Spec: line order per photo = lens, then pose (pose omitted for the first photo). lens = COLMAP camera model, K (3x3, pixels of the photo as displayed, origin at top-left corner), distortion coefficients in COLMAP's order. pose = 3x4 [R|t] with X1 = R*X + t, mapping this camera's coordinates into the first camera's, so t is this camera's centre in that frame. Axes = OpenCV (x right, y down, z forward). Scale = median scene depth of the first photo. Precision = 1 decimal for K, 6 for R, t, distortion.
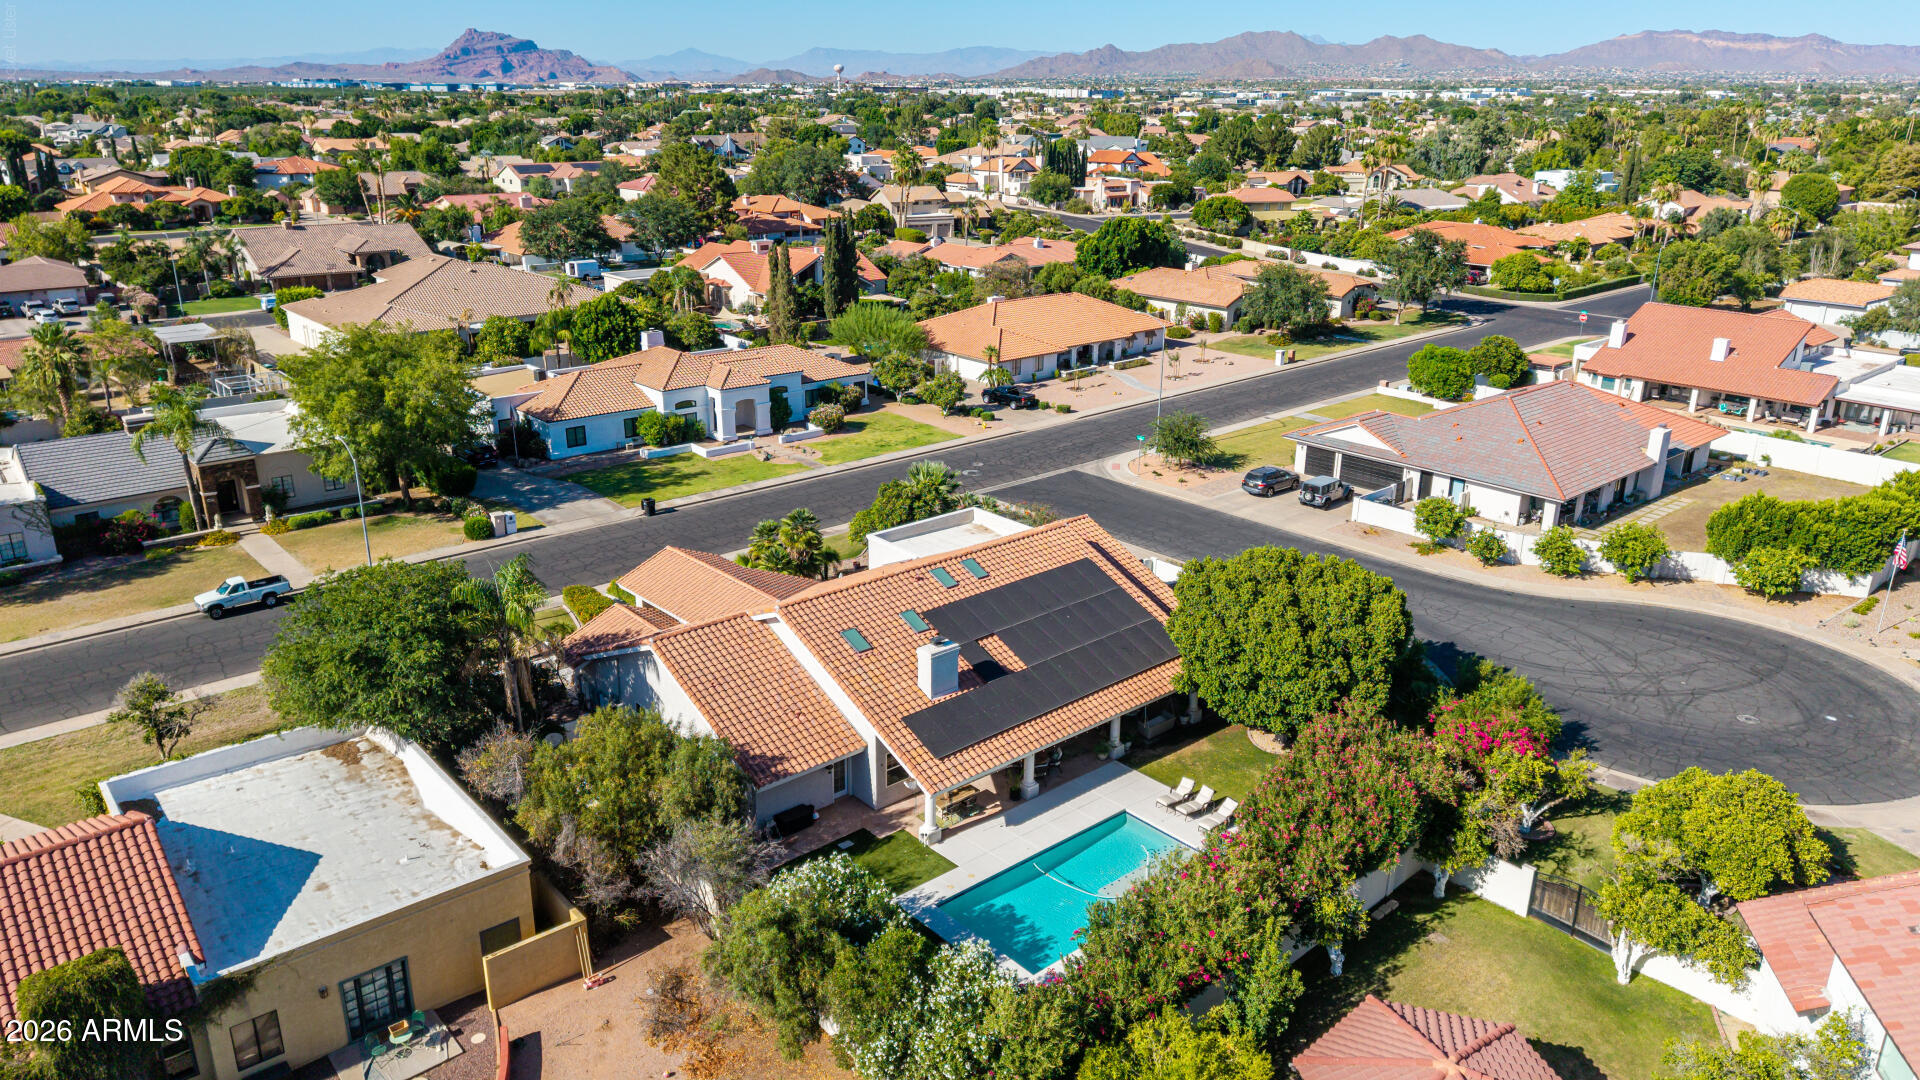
lens RADIAL K [[1271.4, 0, 960.0], [0, 1271.4, 540.0], [0, 0, 1]] dist [0.024995, -0.037604]
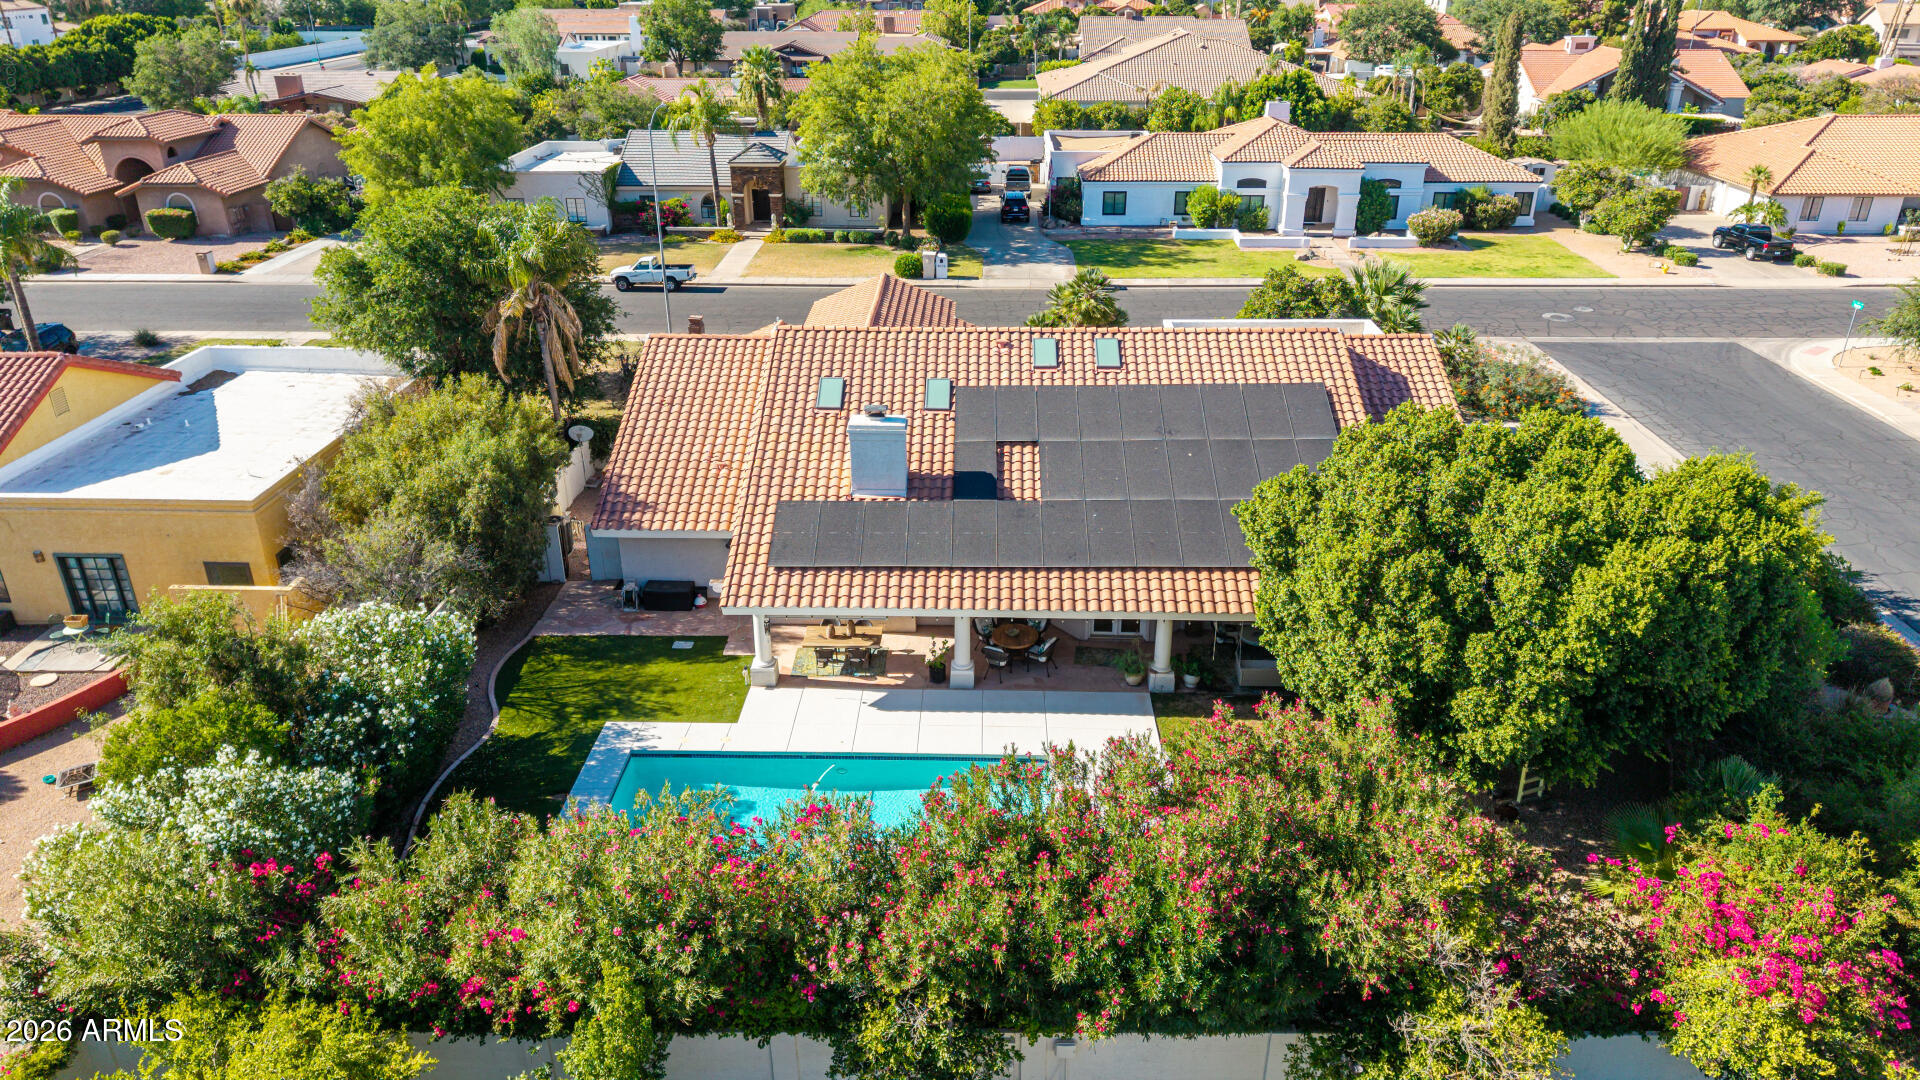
lens RADIAL K [[1271.4, 0, 960.0], [0, 1271.4, 540.0], [0, 0, 1]] dist [0.024995, -0.037604]
pose [[0.733337, 0.277572, -0.620621, 0.264795], [-0.214466, 0.960697, 0.176254, 0.011206], [0.645152, 0.003848, 0.764045, 0.313920]]
